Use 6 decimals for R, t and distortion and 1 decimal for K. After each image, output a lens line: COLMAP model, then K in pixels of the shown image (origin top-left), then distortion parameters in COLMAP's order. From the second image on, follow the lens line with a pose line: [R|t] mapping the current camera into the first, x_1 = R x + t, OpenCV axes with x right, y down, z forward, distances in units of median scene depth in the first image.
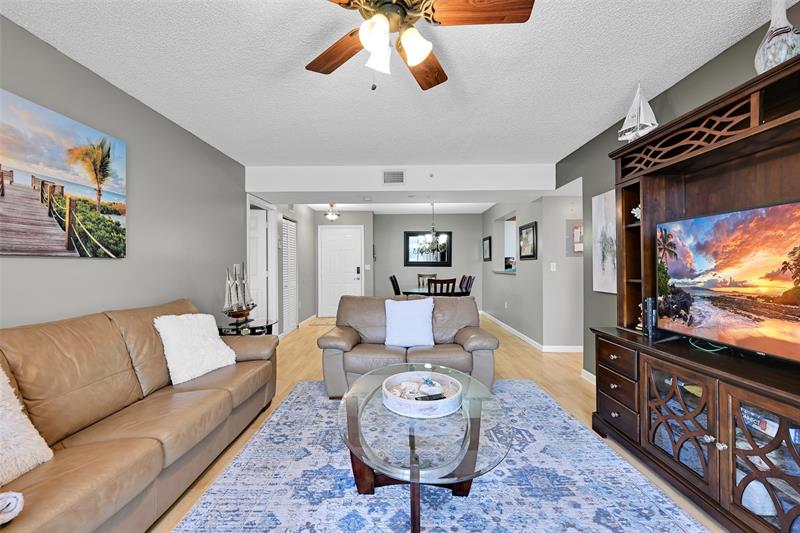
lens RADIAL K [[312.7, 0, 399.7], [0, 312.7, 266.7], [0, 0, 1]] dist [0.000717, -0.000108]
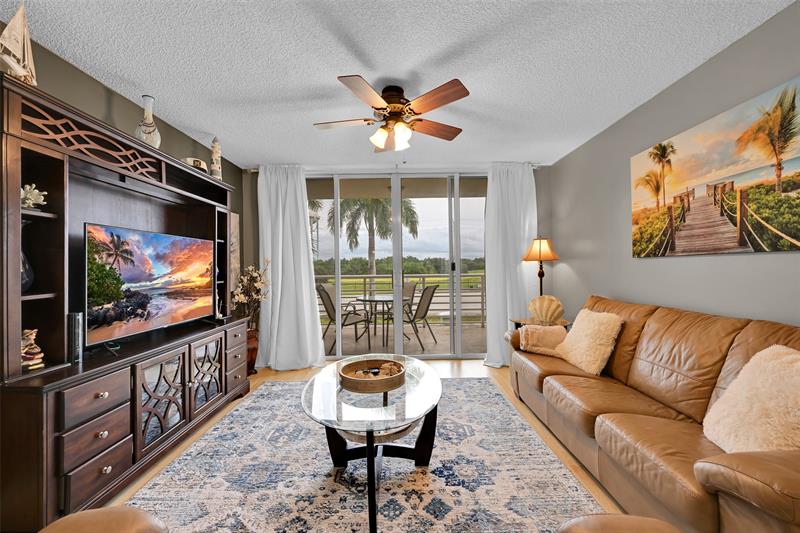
lens RADIAL K [[312.7, 0, 400.0], [0, 312.7, 265.7], [0, 0, 1]] dist [0.000717, -0.000108]
pose [[-0.999769, 0.016592, -0.013695, -0.018386], [0.016616, 0.999861, -0.001684, -0.008495], [0.013665, -0.001911, -0.999905, 1.737671]]
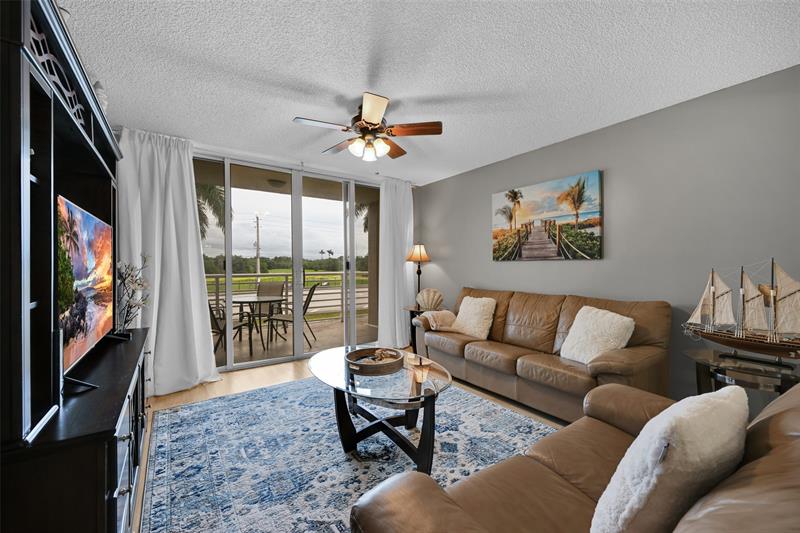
lens RADIAL K [[312.7, 0, 394.6], [0, 312.7, 265.3], [0, 0, 1]] dist [0.000717, -0.000108]
pose [[-0.813864, 0.007447, -0.581008, 0.615763], [0.004543, 0.999969, 0.006452, -0.013778], [0.581038, 0.002611, -0.813872, 1.696838]]
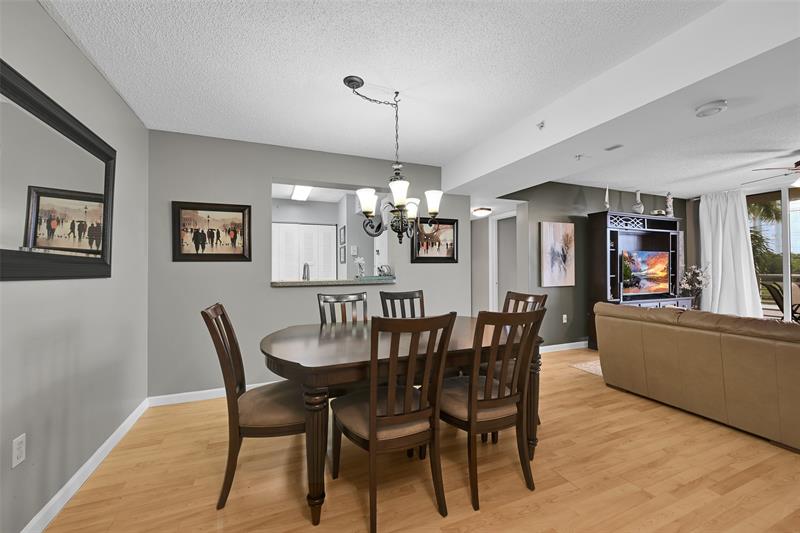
lens RADIAL K [[325.9, 0, 396.5], [0, 325.9, 269.7], [0, 0, 1]] dist [0.002361, 0.000055]
pose [[-0.393298, 0.015724, 0.919277, -0.723401], [0.013004, 0.999849, -0.011539, 0.010155], [-0.919319, 0.007416, -0.393443, 3.300688]]
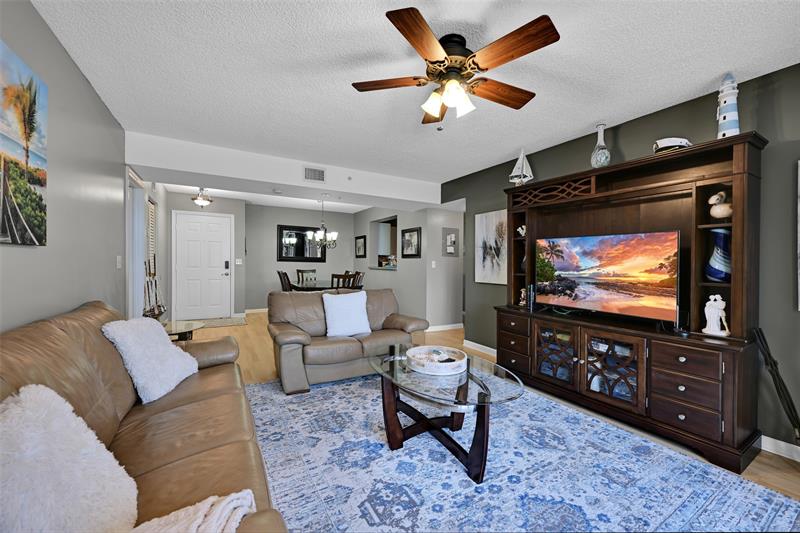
lens RADIAL K [[312.7, 0, 395.9], [0, 312.7, 264.6], [0, 0, 1]] dist [0.000717, -0.000108]
pose [[0.862112, 0.010517, 0.506608, -0.592295], [-0.014155, 0.999894, 0.003330, 0.001170], [-0.506520, -0.010042, 0.862170, -0.035460]]
